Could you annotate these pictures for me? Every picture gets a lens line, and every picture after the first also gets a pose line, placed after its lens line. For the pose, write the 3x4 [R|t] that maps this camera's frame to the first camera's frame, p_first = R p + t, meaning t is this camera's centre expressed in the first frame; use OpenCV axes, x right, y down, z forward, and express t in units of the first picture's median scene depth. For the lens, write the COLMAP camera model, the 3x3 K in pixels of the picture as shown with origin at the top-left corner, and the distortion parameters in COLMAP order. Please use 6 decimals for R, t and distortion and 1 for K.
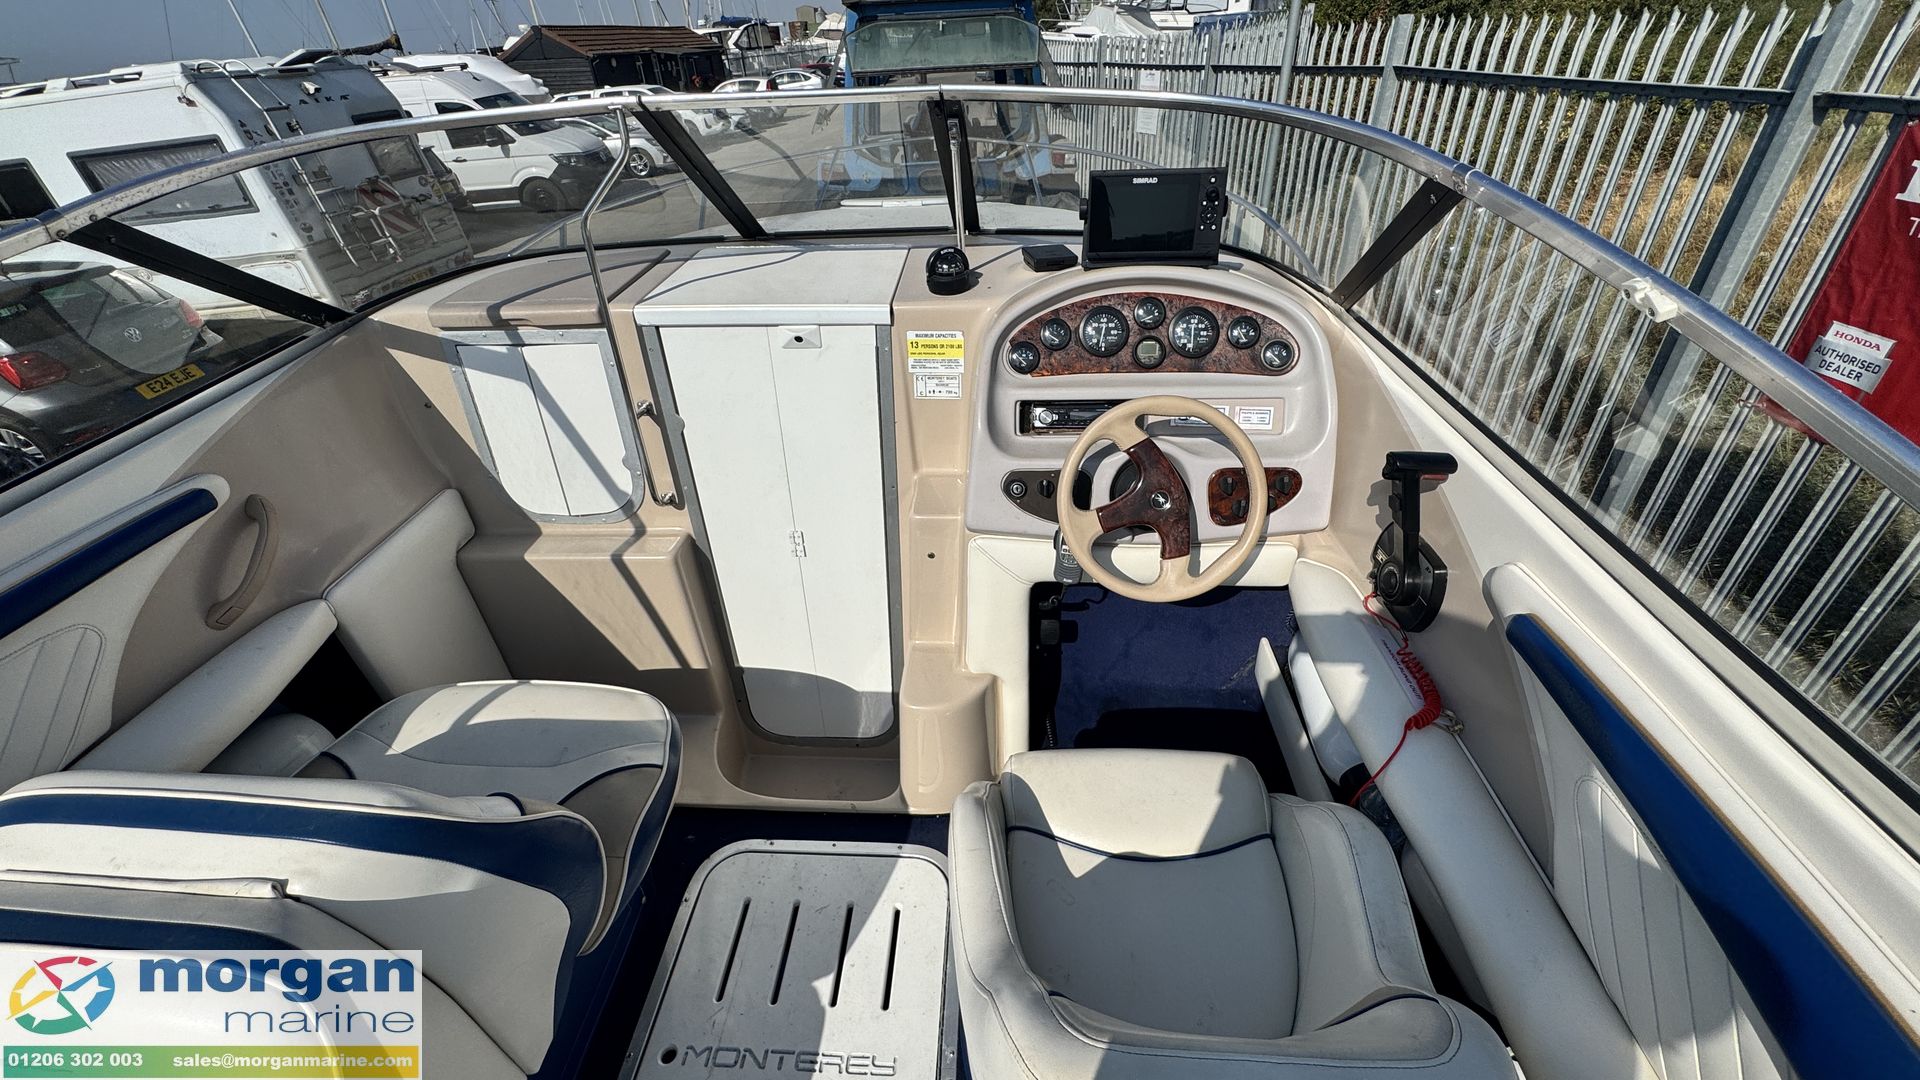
lens RADIAL K [[768.8, 0, 960.3], [0, 768.8, 535.8], [0, 0, 1]] dist [-0.004198, 0.000946]
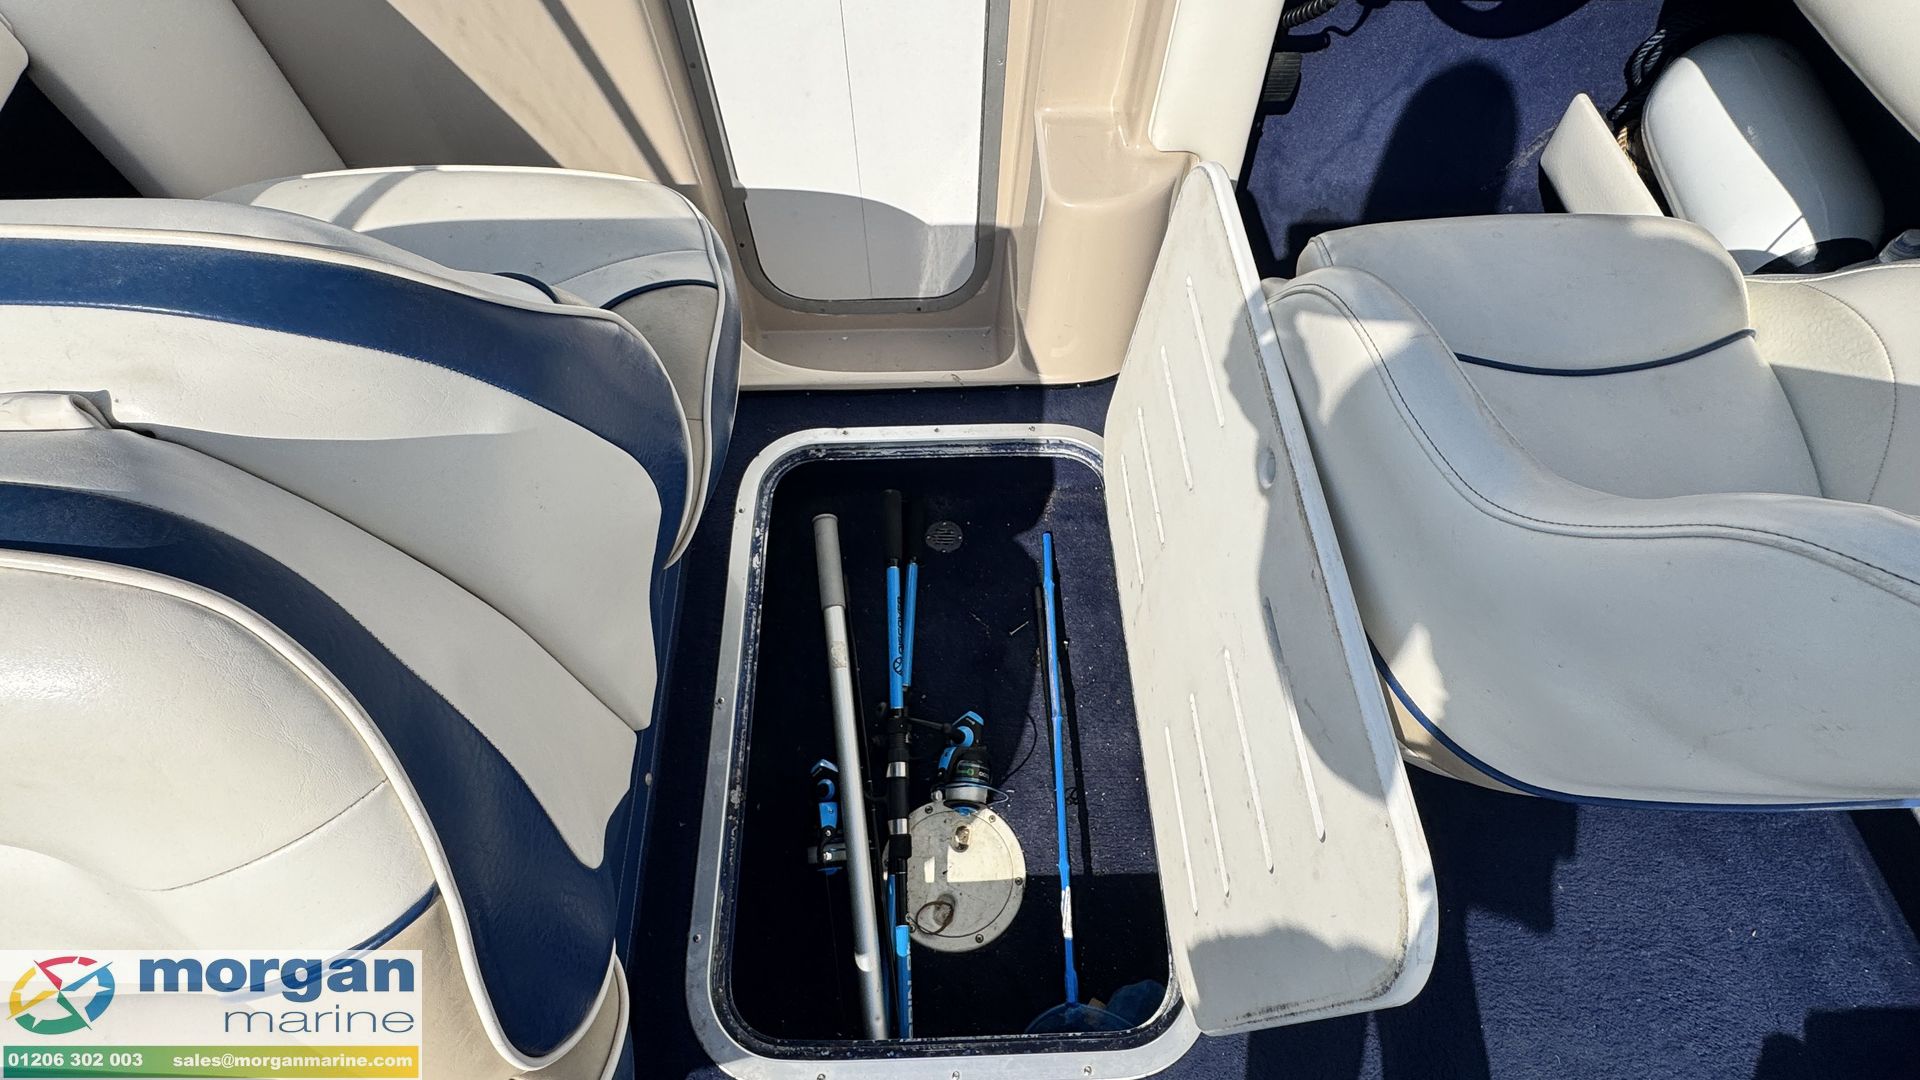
lens RADIAL K [[898.0, 0, 949.7], [0, 898.0, 541.4], [0, 0, 1]] dist [0.003426, -0.000328]
pose [[0.996796, -0.053095, 0.059814, -0.200517], [0.023172, 0.907504, 0.419403, 0.148464], [-0.076550, -0.416673, 0.905828, 0.214072]]
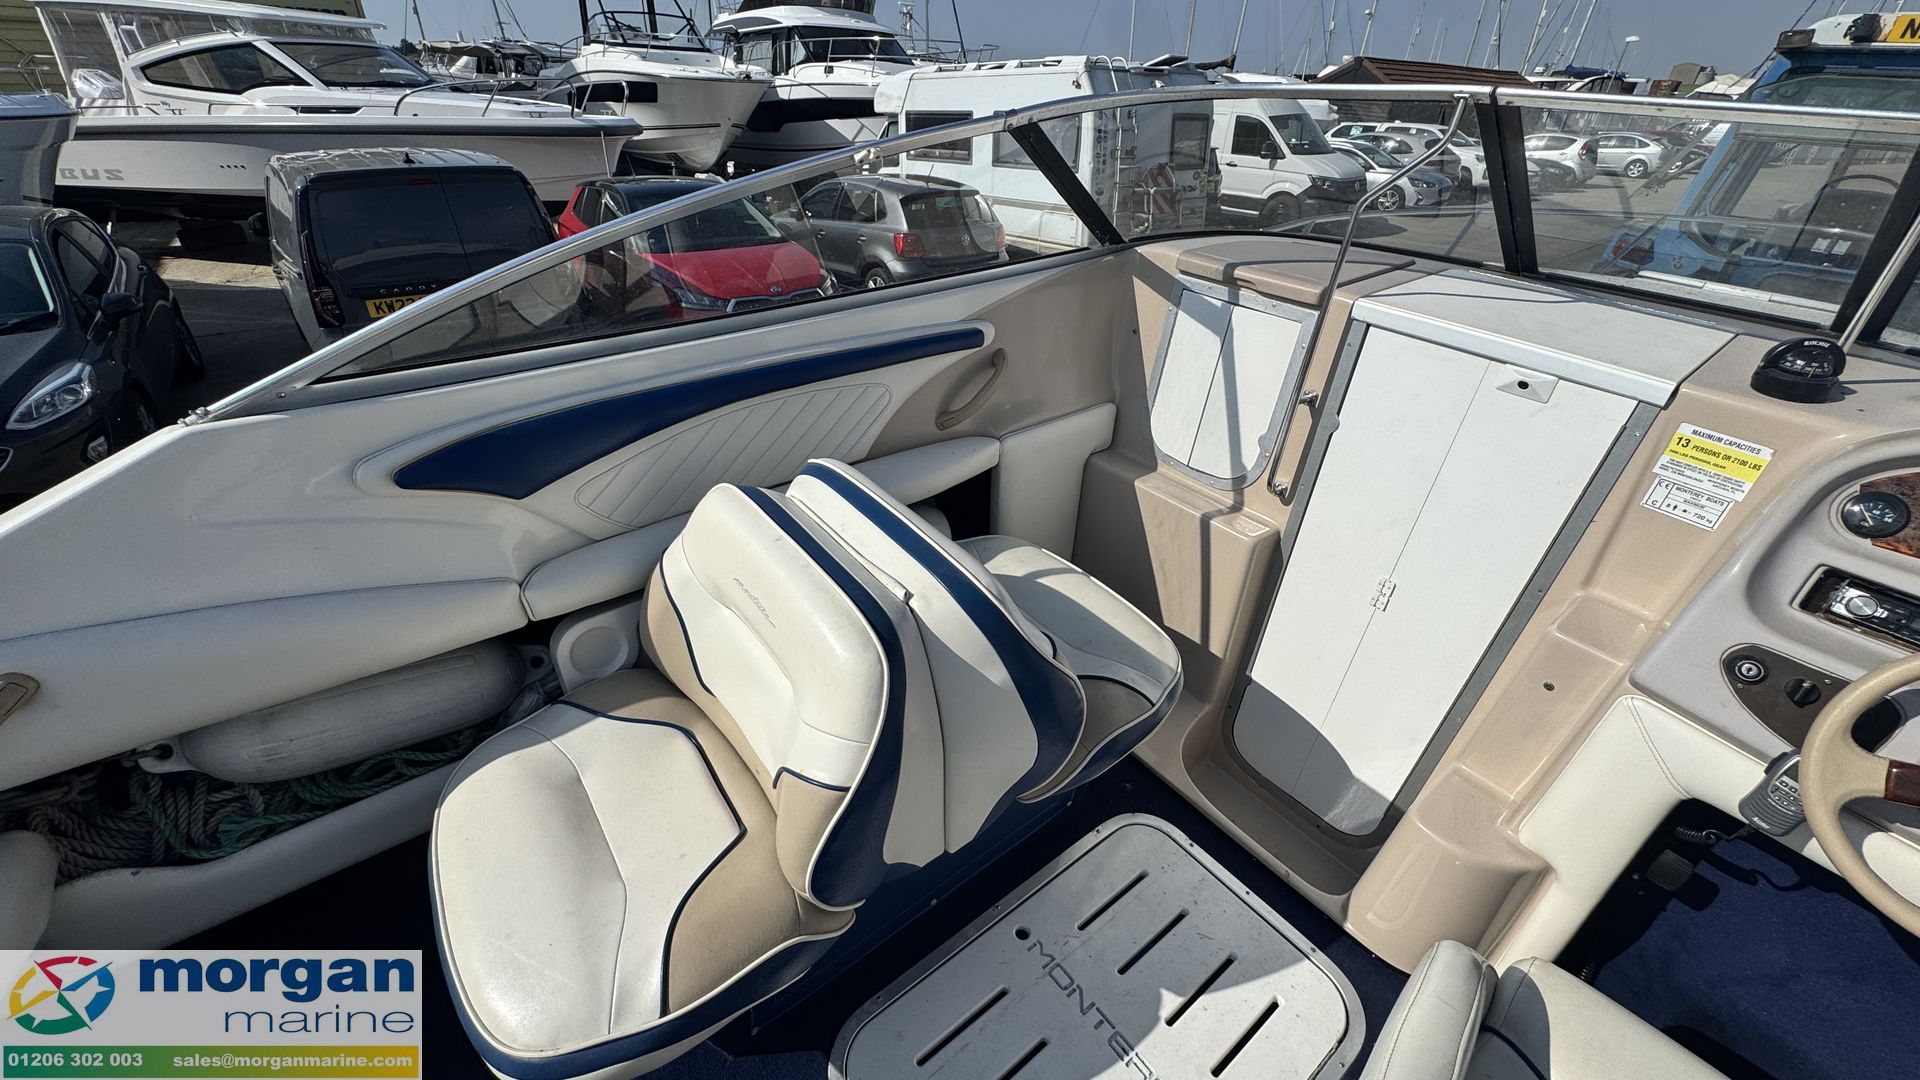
lens RADIAL K [[768.8, 0, 960.8], [0, 768.8, 538.0], [0, 0, 1]] dist [-0.004198, 0.000946]
pose [[0.661852, 0.452714, -0.597496, -0.033716], [-0.470521, 0.871368, 0.139023, 0.064271], [0.583577, 0.189122, 0.789728, -0.010352]]
